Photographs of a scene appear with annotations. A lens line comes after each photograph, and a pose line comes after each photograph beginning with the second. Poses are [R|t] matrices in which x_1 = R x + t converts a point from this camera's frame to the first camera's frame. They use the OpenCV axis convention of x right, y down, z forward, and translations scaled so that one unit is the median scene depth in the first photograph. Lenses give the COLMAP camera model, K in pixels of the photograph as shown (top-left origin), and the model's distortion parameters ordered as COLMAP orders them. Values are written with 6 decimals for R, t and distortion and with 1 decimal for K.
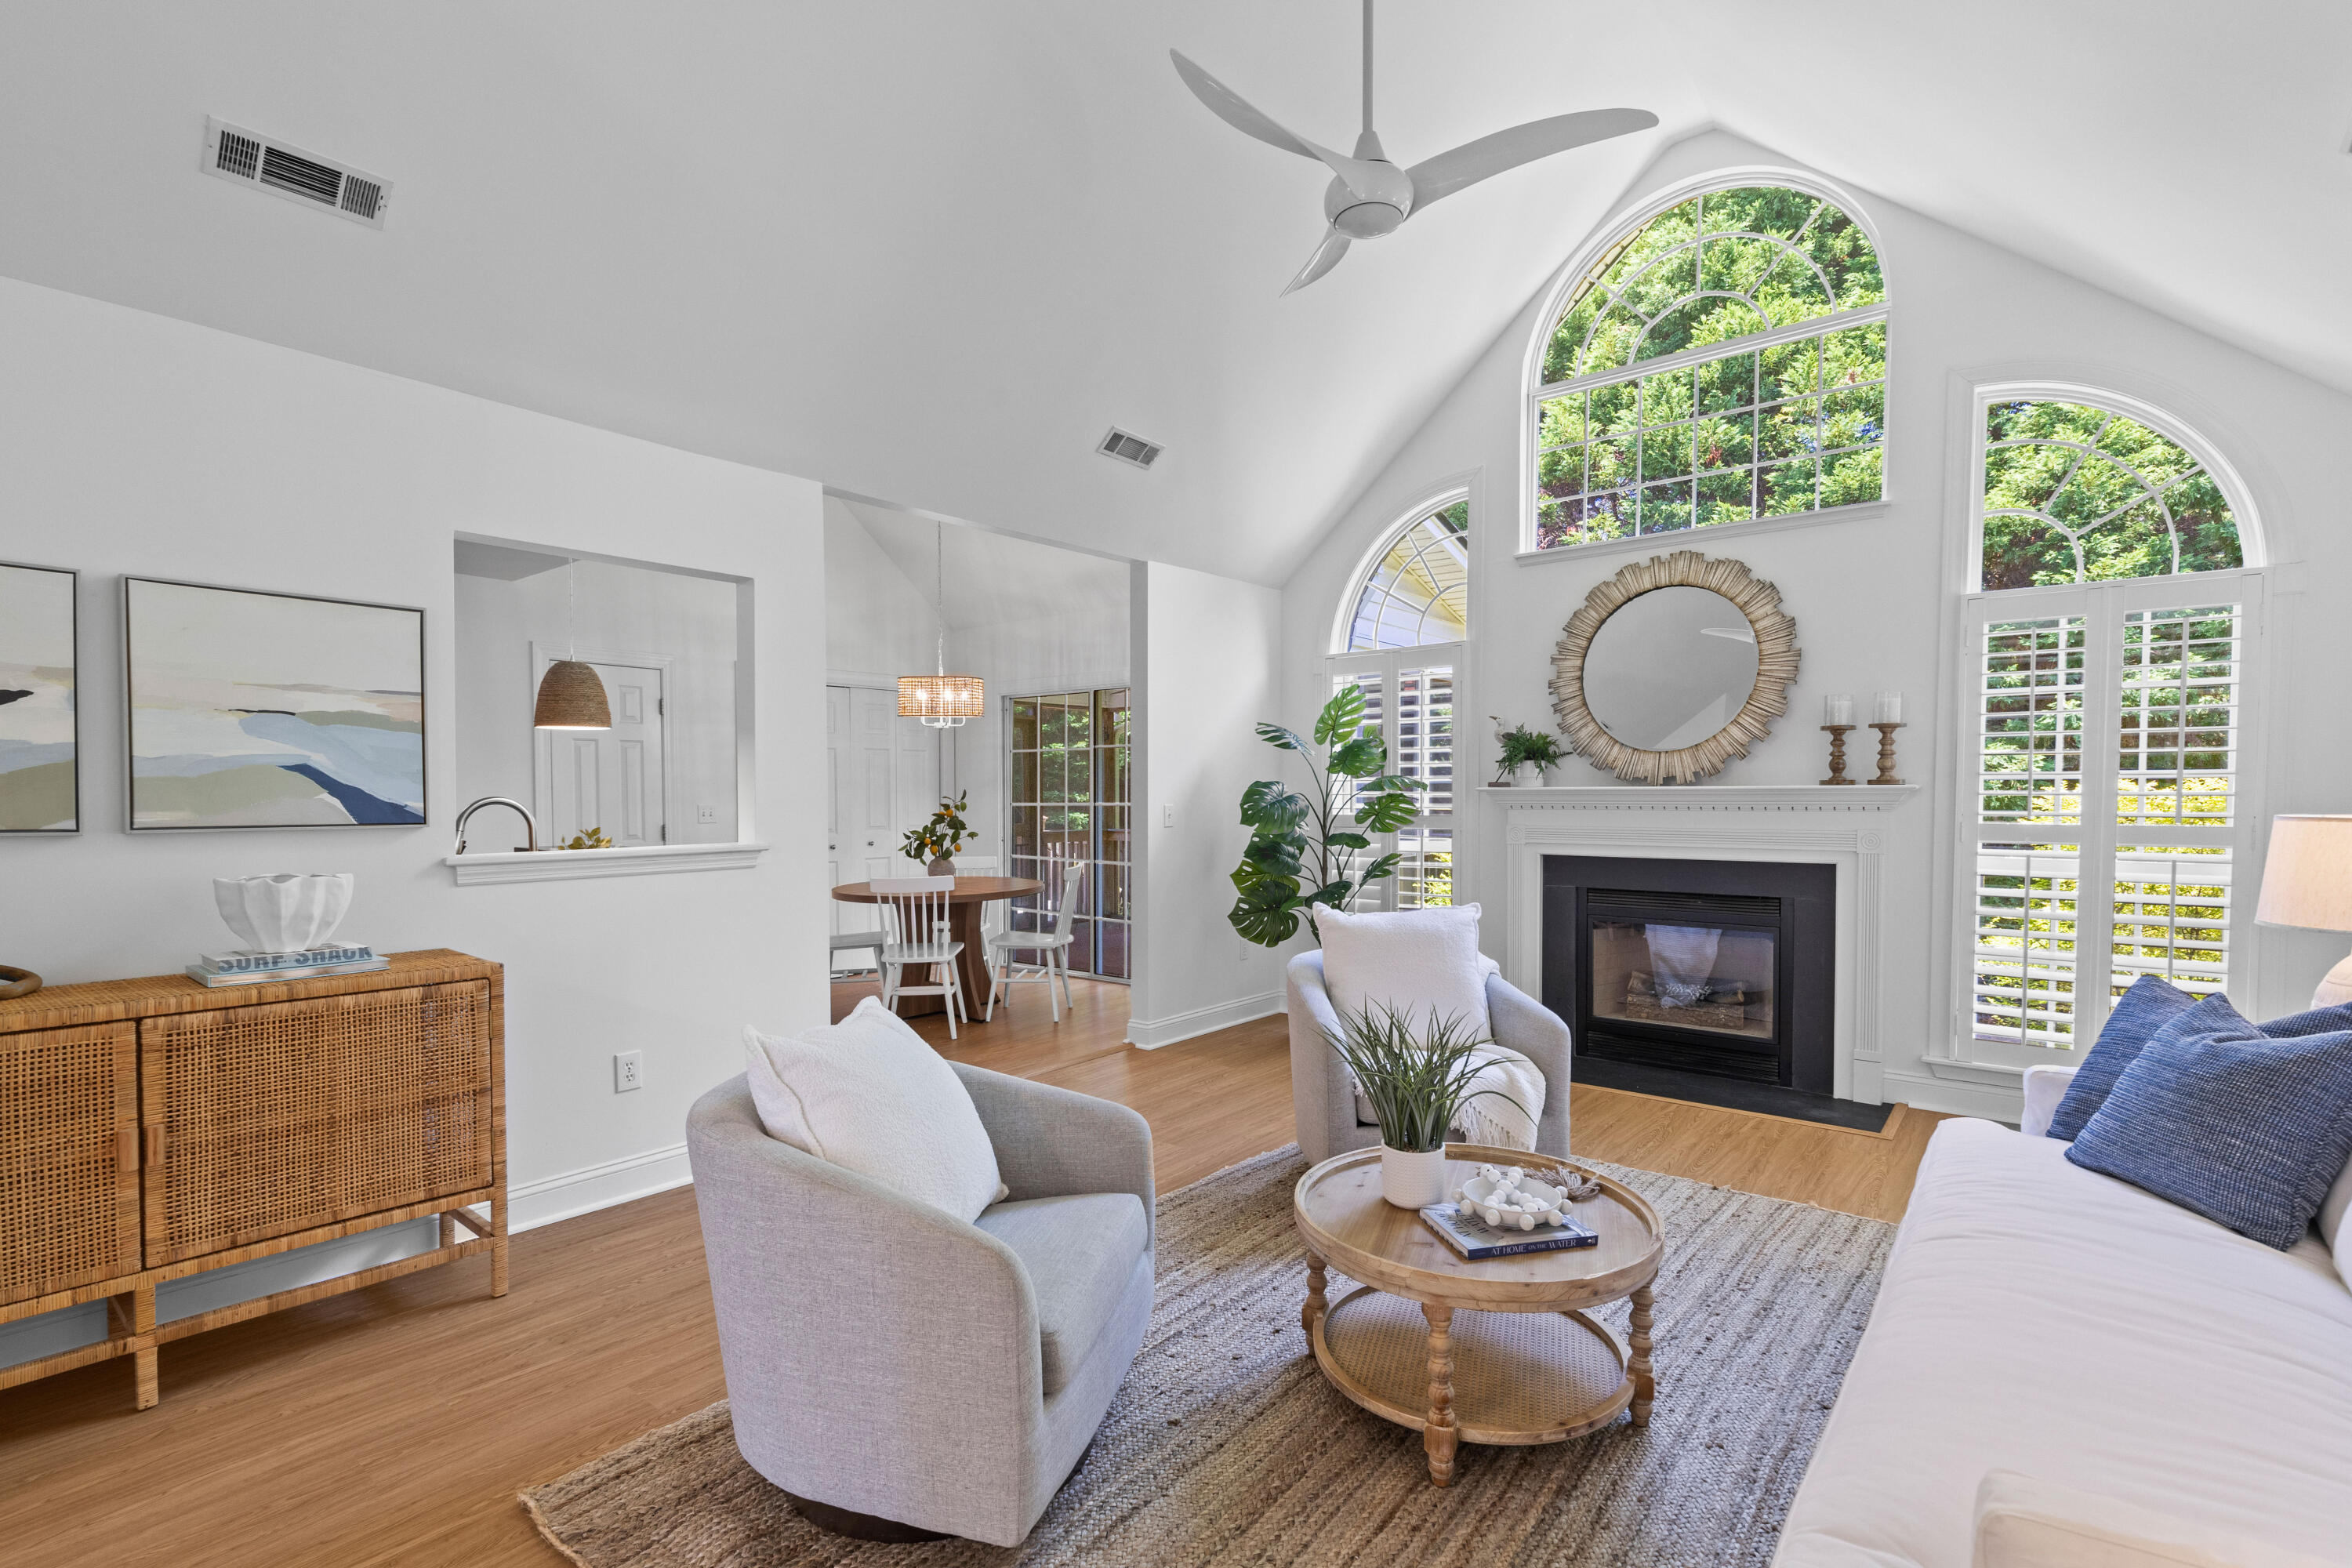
lens RADIAL K [[1072.9, 0, 1176.2], [0, 1072.9, 822.7], [0, 0, 1]] dist [0.012090, 0.000040]
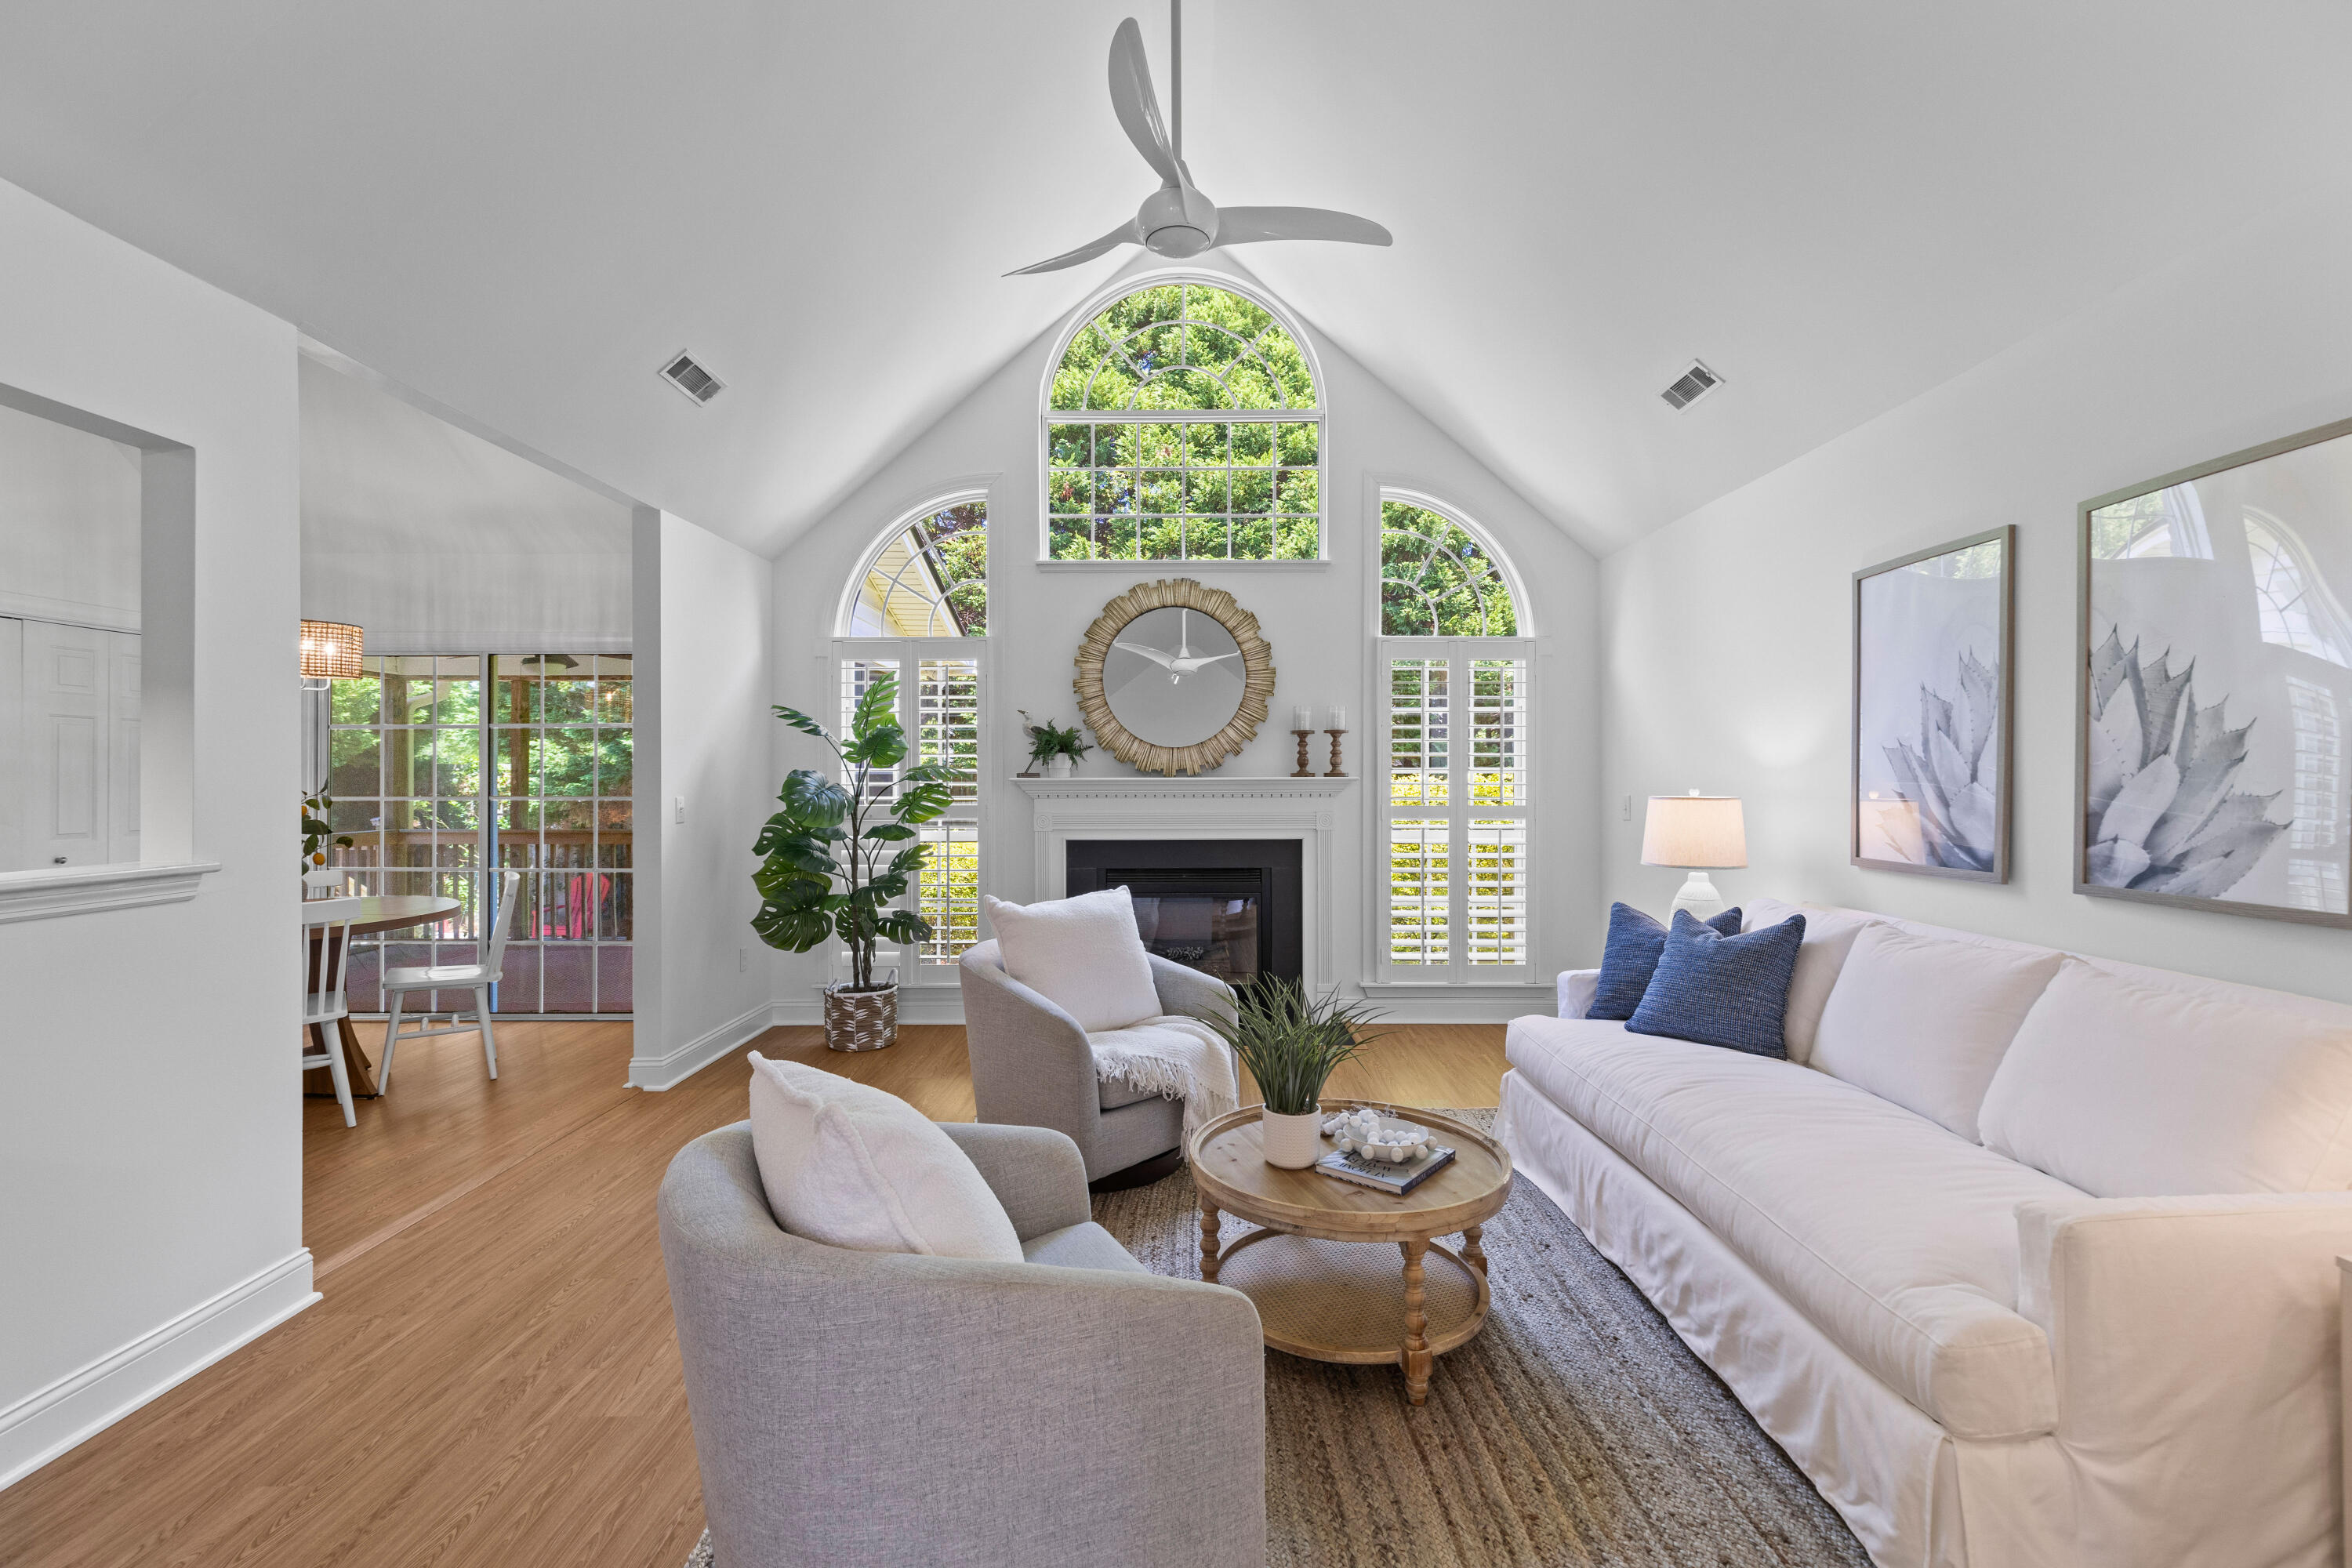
lens RADIAL K [[1051.0, 0, 1170.7], [0, 1051.0, 778.3], [0, 0, 1]] dist [0.017489, -0.000187]
pose [[0.781449, 0.002669, 0.623964, -0.263366], [0.017767, 0.999490, -0.026527, -0.002832], [-0.623716, 0.031815, 0.781003, 0.118072]]
